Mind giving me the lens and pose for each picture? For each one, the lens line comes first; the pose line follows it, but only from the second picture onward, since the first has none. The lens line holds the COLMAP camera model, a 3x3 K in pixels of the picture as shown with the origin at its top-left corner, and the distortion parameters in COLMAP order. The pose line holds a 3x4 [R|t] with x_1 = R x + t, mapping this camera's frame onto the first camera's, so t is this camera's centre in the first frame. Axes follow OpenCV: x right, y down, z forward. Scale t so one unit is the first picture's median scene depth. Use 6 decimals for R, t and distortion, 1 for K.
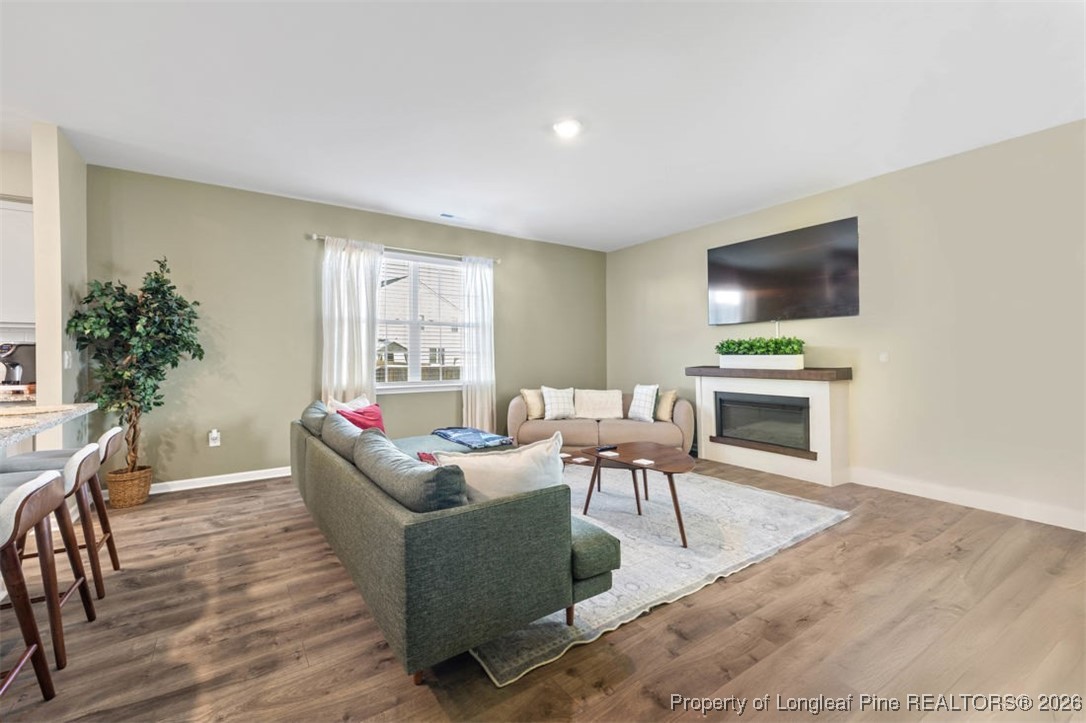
lens RADIAL K [[455.8, 0, 543.8], [0, 455.8, 358.3], [0, 0, 1]] dist [0.001988, -0.000053]
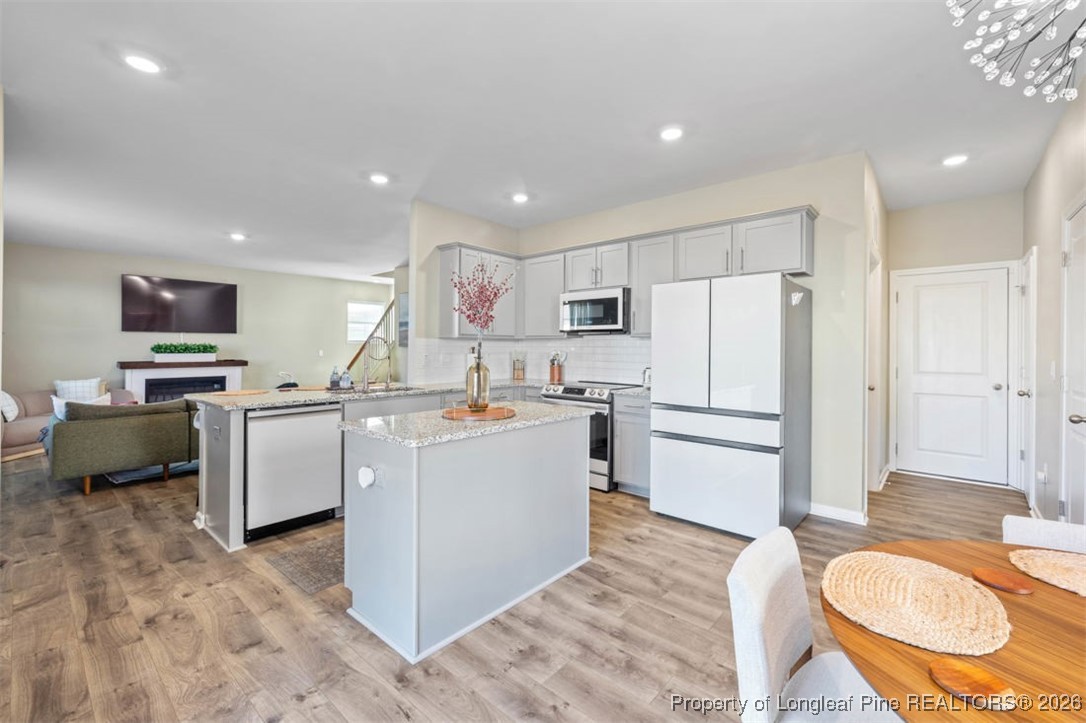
lens RADIAL K [[455.8, 0, 551.4], [0, 455.8, 350.7], [0, 0, 1]] dist [0.001988, -0.000053]
pose [[-0.268845, -0.001659, 0.963182, -1.453016], [0.003056, 0.999992, 0.002575, -0.017414], [-0.963179, 0.003636, -0.268838, 0.174323]]
